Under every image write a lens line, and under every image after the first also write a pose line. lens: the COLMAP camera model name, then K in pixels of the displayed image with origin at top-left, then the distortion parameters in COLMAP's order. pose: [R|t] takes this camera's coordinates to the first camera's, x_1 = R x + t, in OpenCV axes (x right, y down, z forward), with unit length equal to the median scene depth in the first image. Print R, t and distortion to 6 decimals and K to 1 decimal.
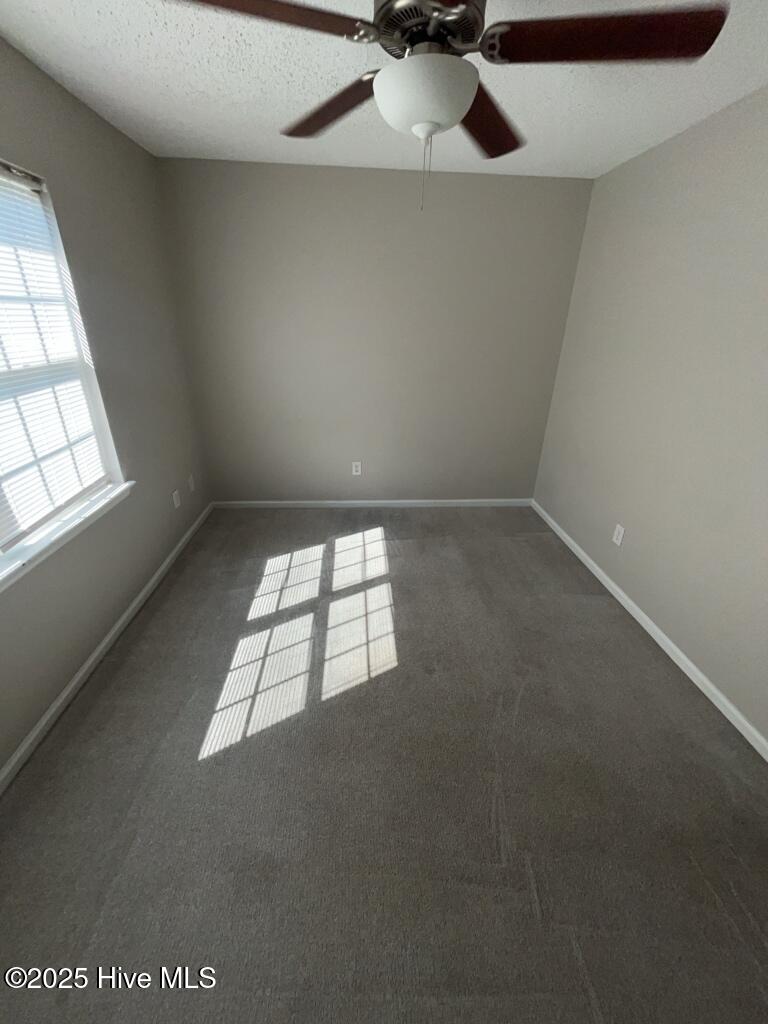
lens RADIAL K [[417.0, 0, 384.0], [0, 417.0, 512.0], [0, 0, 1]] dist [-0.001350, -0.000078]
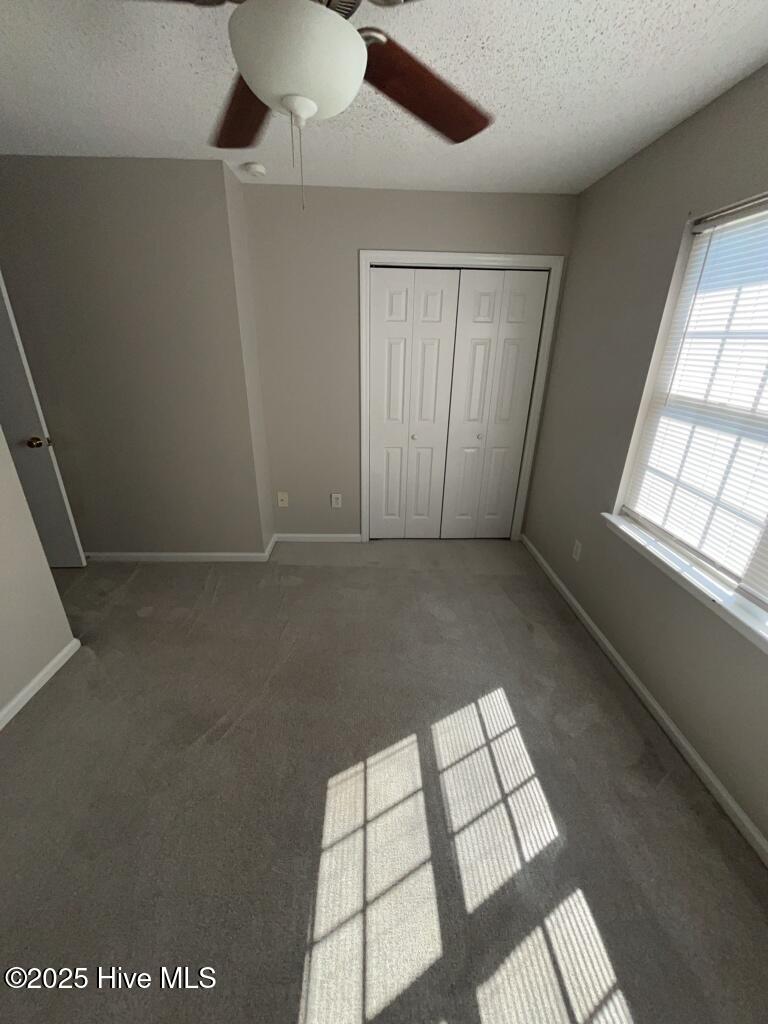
lens RADIAL K [[417.0, 0, 384.0], [0, 417.0, 512.0], [0, 0, 1]] dist [-0.001350, -0.000078]
pose [[-0.999385, -0.032155, 0.013986, -0.069024], [-0.011165, 0.669903, 0.742365, -0.573336], [-0.033240, 0.741752, -0.669850, 1.192533]]
